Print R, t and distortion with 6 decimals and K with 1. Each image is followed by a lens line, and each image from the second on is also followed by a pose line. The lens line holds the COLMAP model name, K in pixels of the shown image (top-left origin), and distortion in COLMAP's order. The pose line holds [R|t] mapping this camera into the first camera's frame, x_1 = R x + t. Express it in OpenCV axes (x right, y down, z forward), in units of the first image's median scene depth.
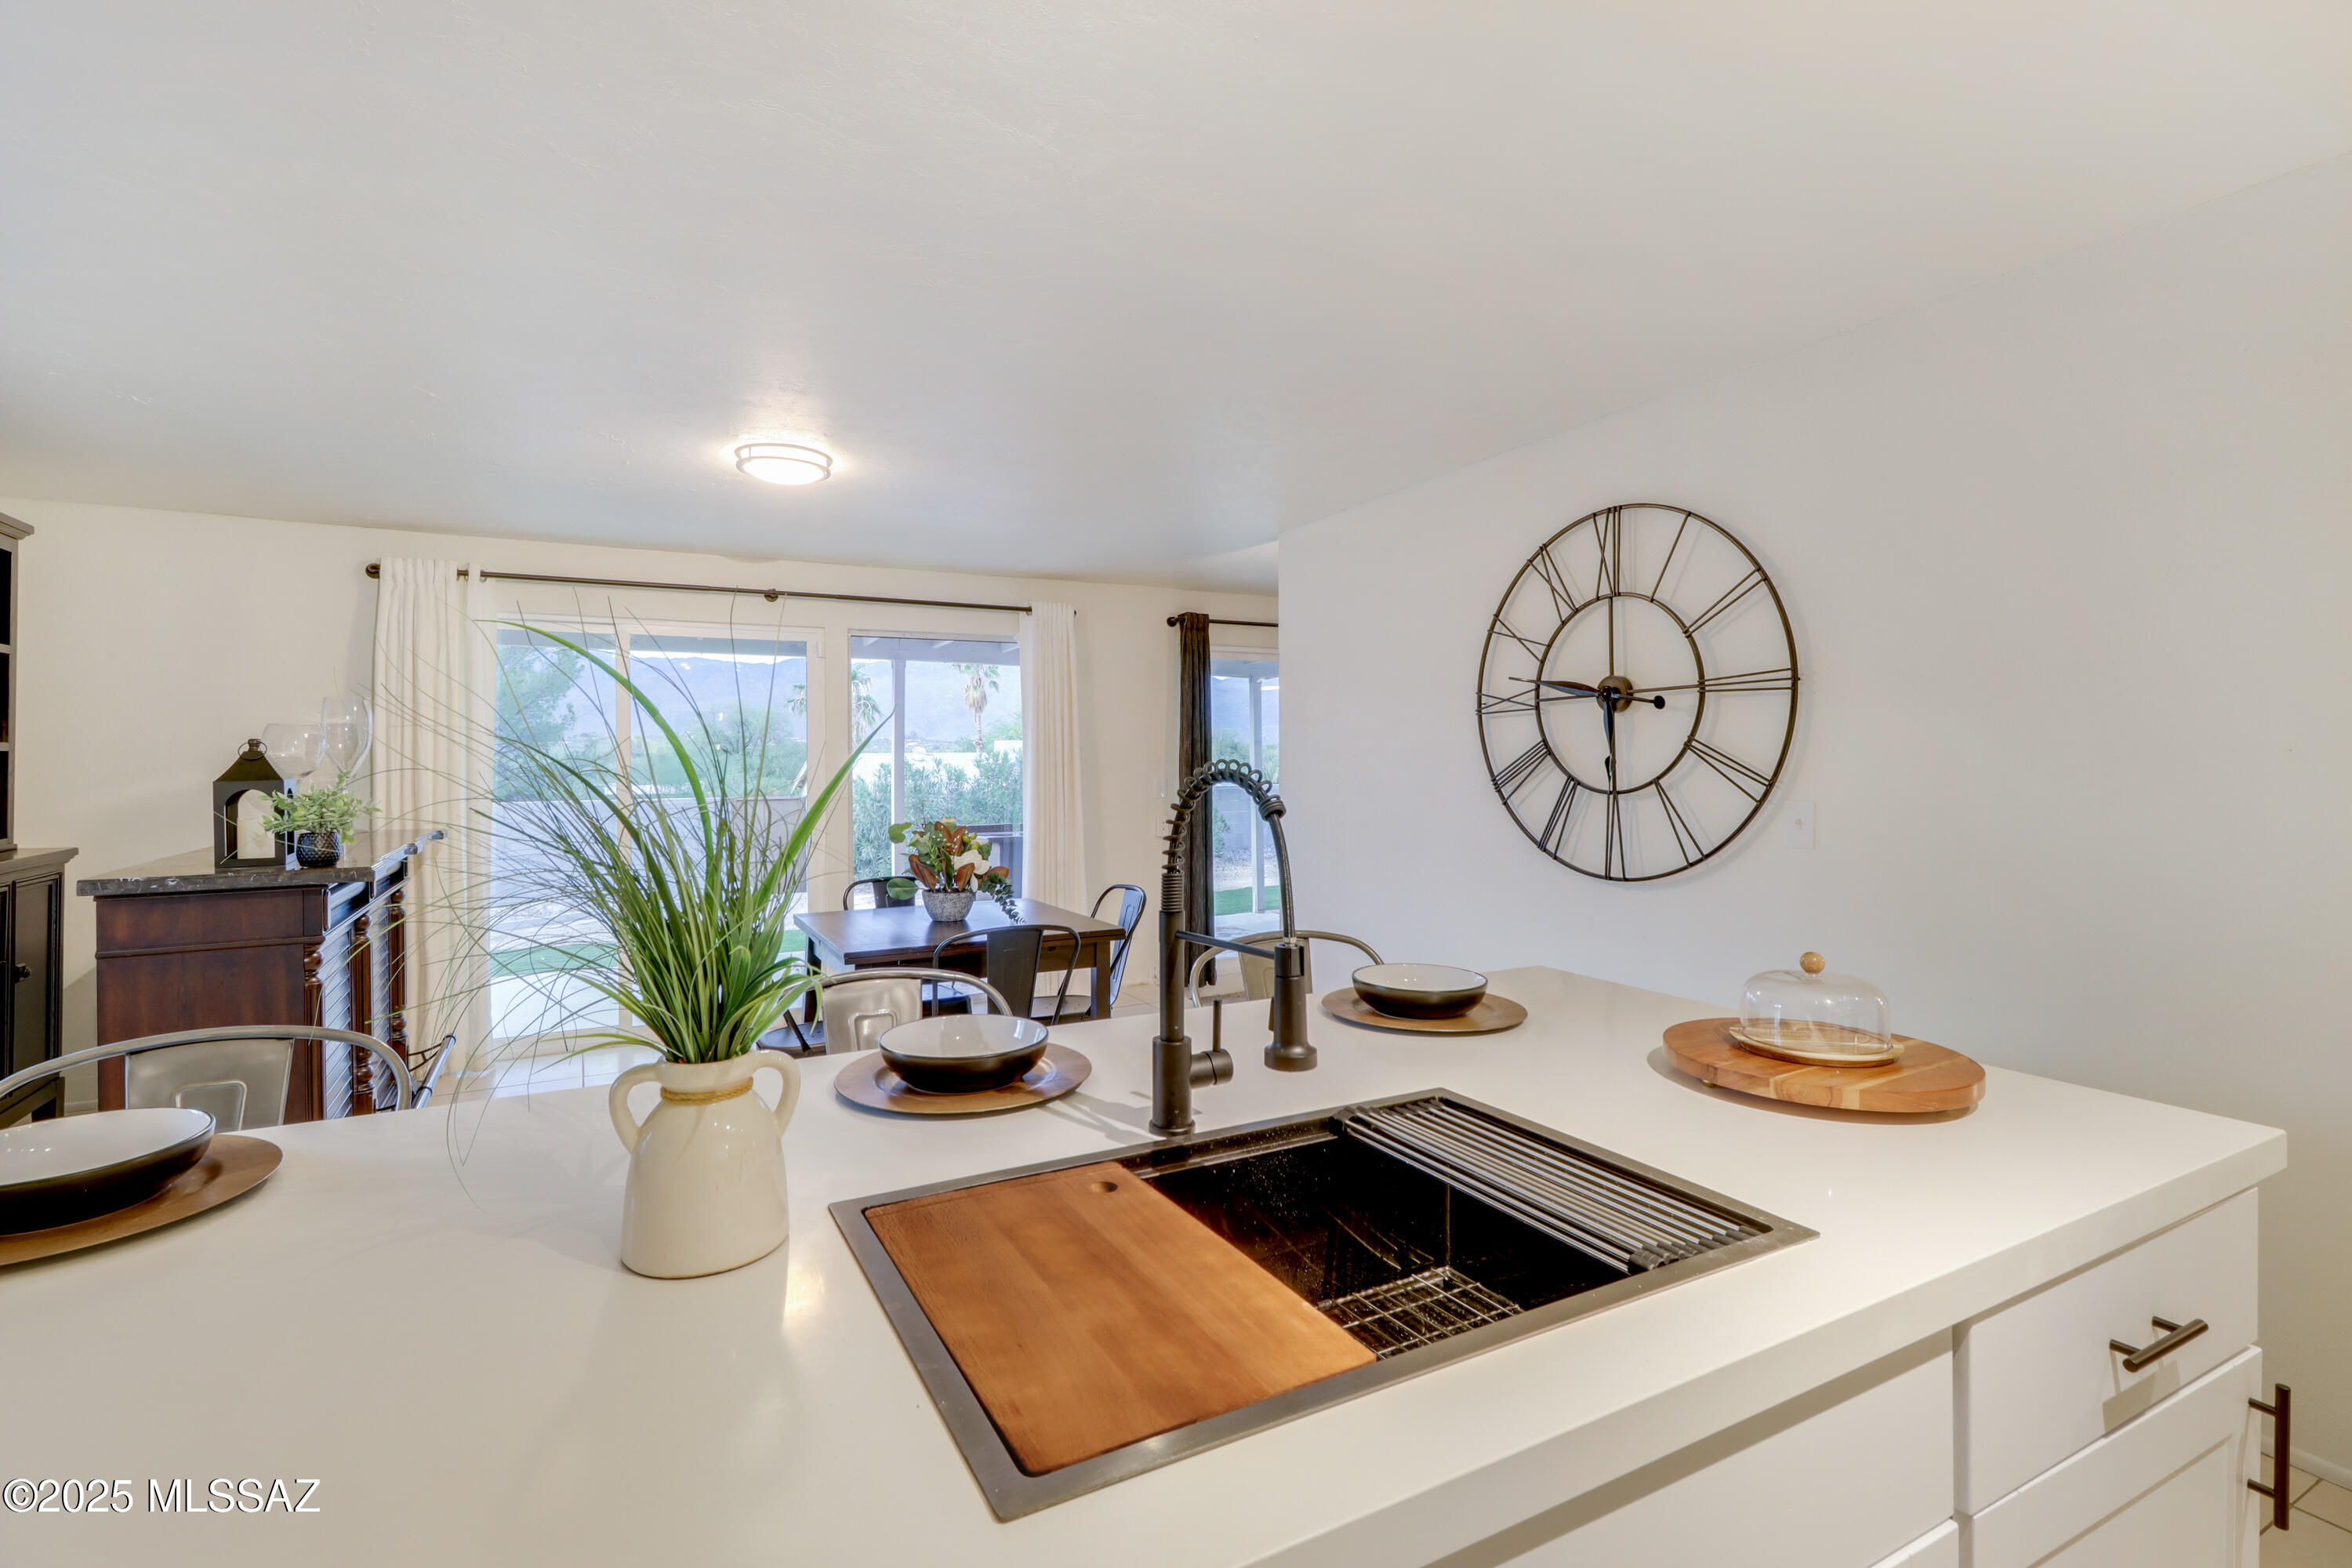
lens RADIAL K [[1078.0, 0, 1176.0], [0, 1078.0, 784.0], [0, 0, 1]] dist [-0.000860, -0.000390]
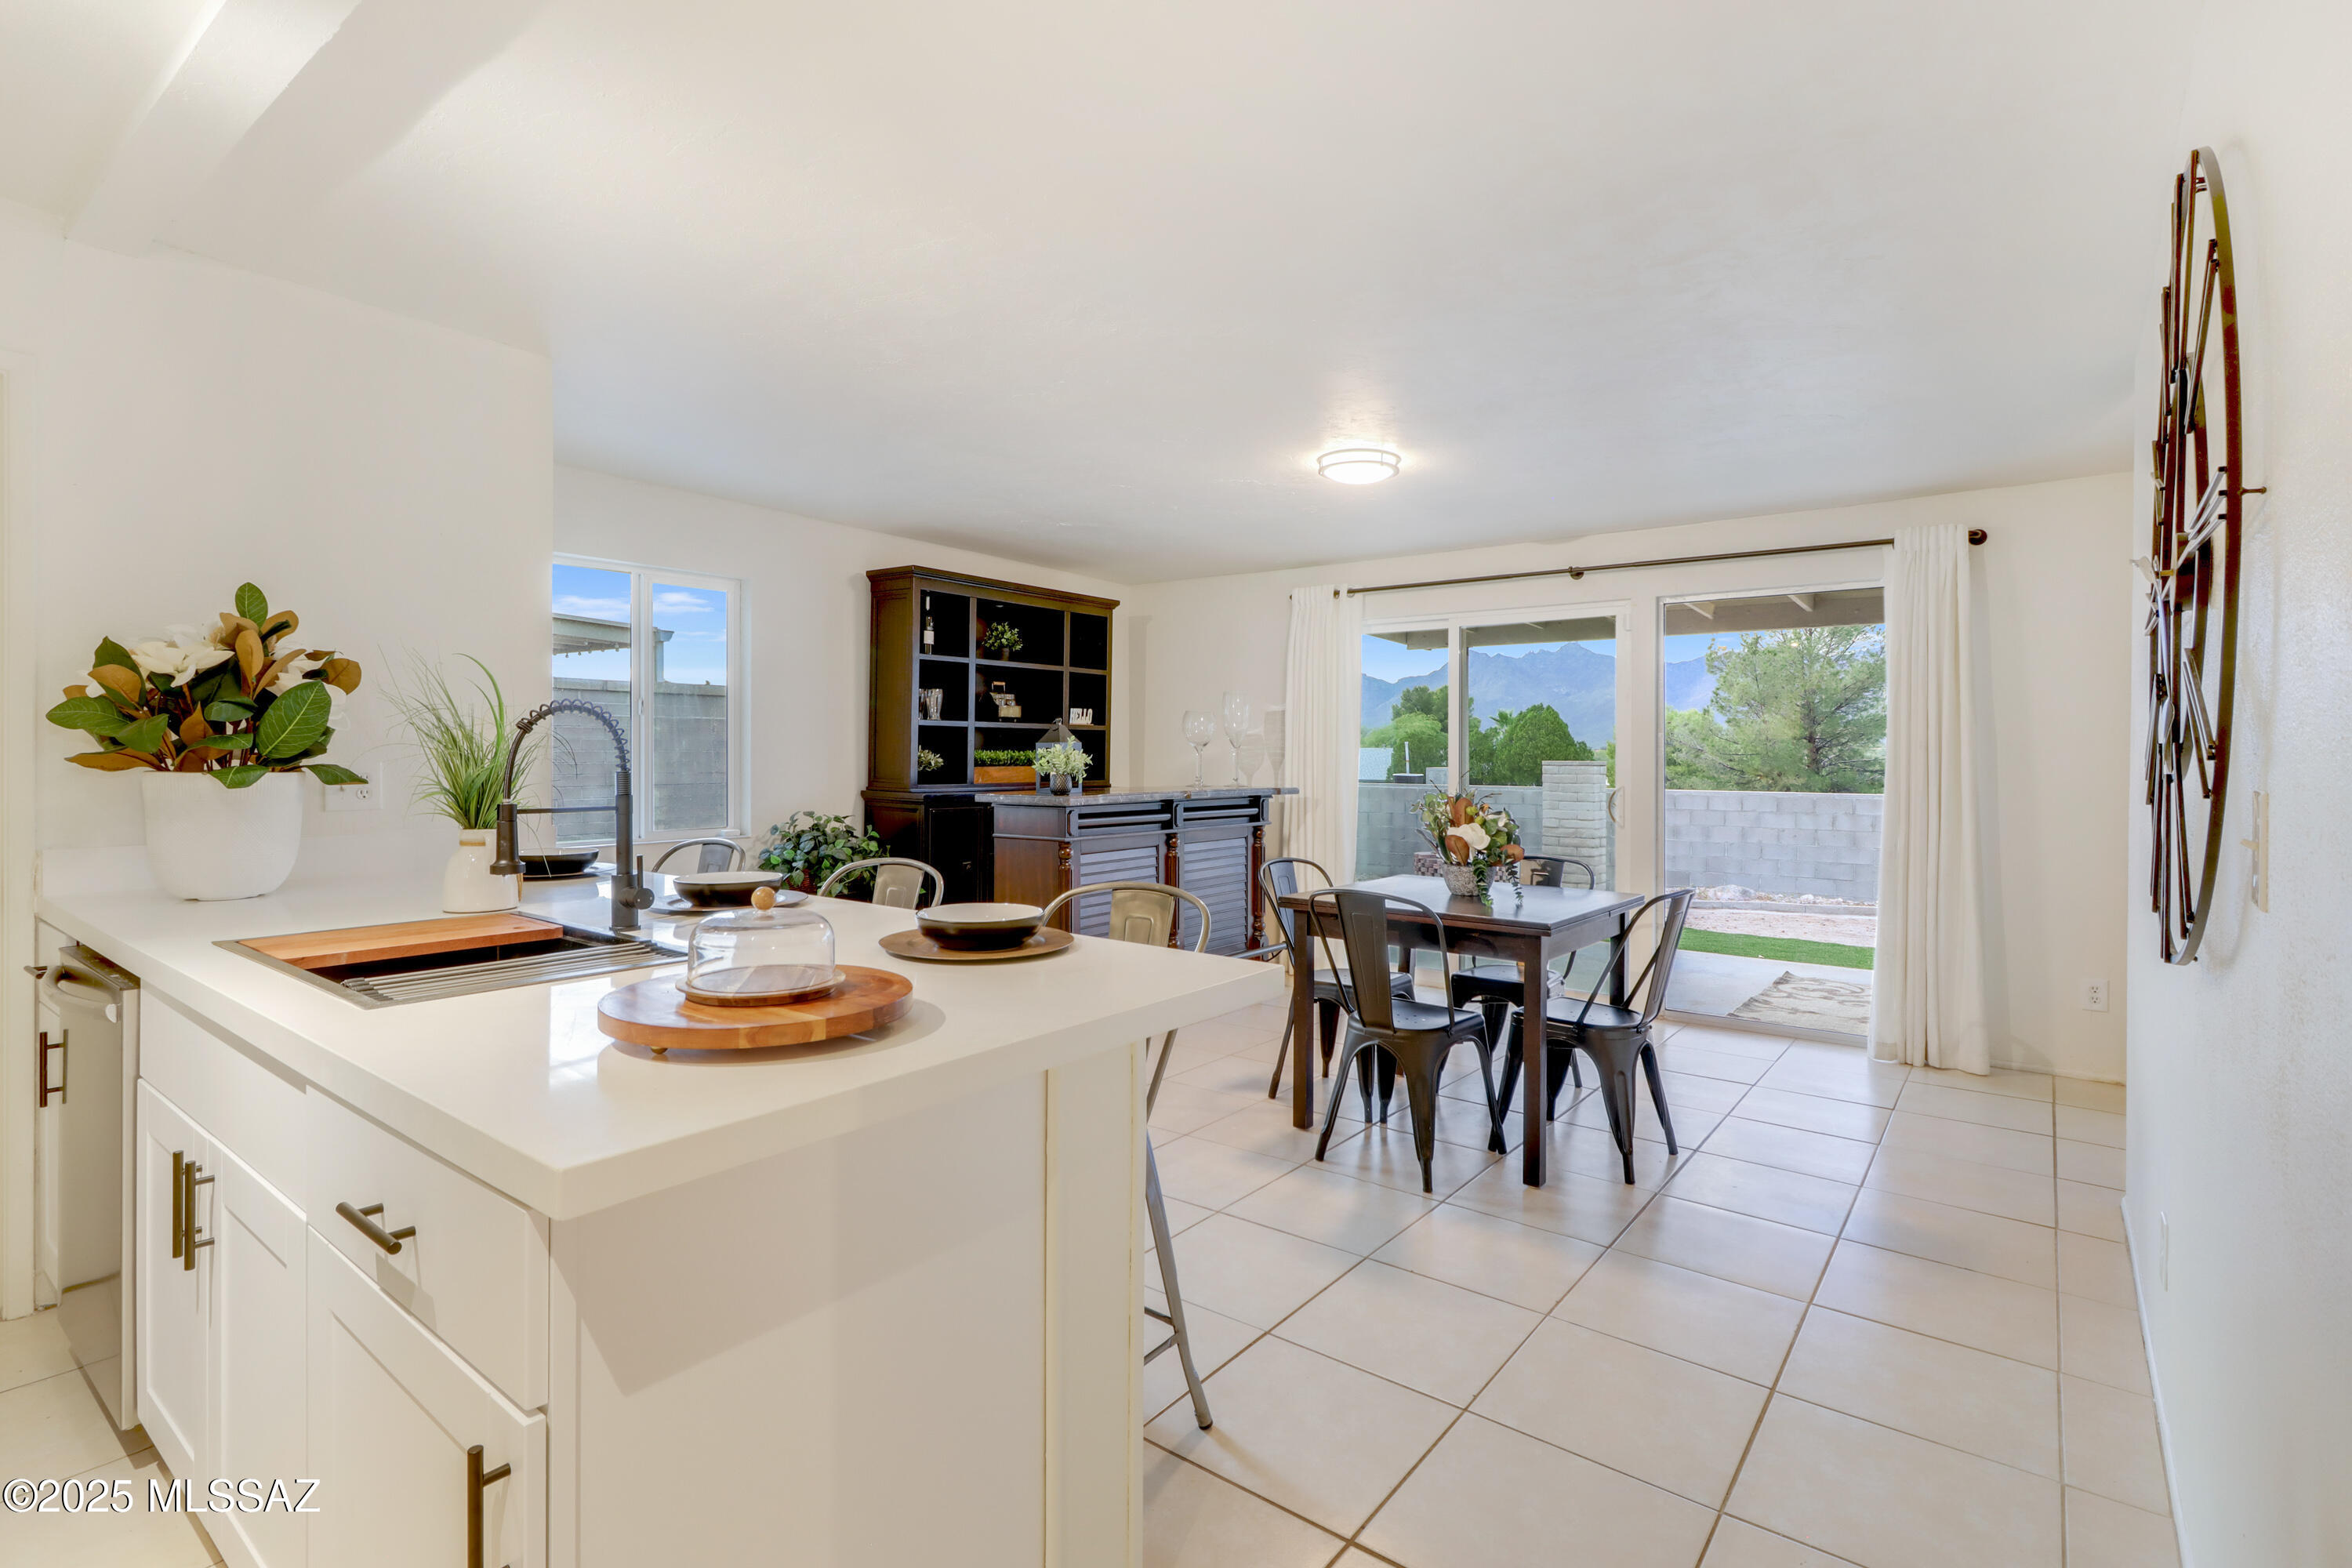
lens RADIAL K [[1114.2, 0, 1171.6], [0, 1114.2, 747.9], [0, 0, 1]] dist [0.002458, 0.000176]
pose [[0.406545, 0.007615, -0.913599, 0.632552], [-0.027403, 0.999617, -0.003862, 0.003729], [0.913220, 0.026606, 0.406598, 0.351419]]
